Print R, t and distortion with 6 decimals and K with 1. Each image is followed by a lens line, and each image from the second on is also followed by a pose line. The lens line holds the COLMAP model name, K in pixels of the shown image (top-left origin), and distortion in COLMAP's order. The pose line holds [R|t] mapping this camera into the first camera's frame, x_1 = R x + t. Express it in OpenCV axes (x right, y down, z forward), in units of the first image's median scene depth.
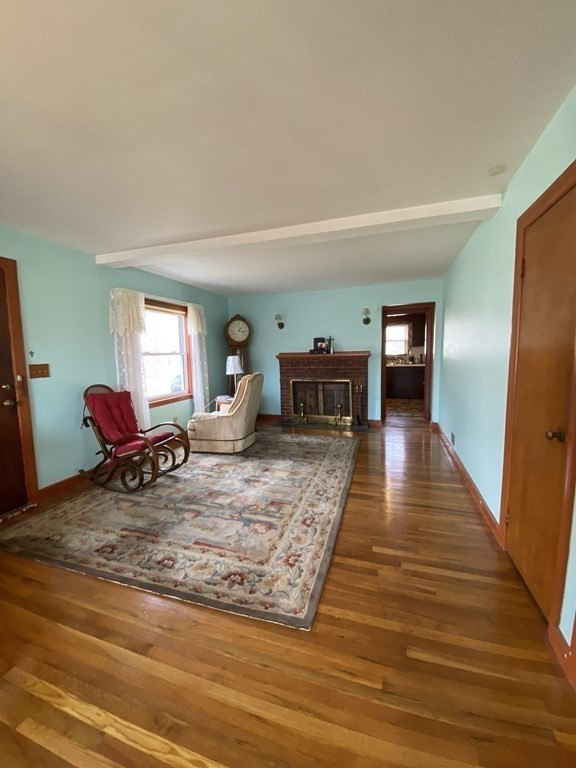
lens RADIAL K [[307.3, 0, 284.8], [0, 307.3, 382.9], [0, 0, 1]] dist [-0.000613, -0.000964]
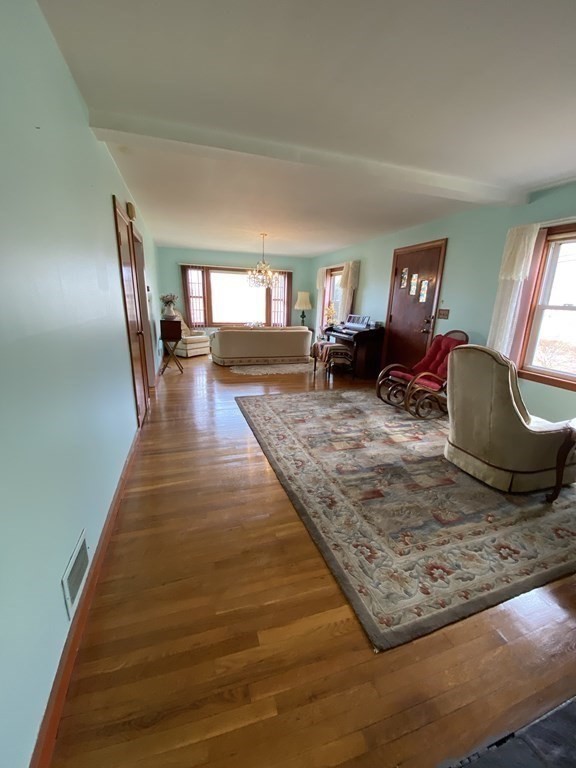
lens RADIAL K [[307.3, 0, 286.4], [0, 307.3, 382.3], [0, 0, 1]] dist [-0.000613, -0.000964]
pose [[-0.800537, 0.162160, -0.576926, 0.670501], [-0.066900, 0.932496, 0.354931, -0.199973], [0.595537, 0.322732, -0.735649, 1.682024]]
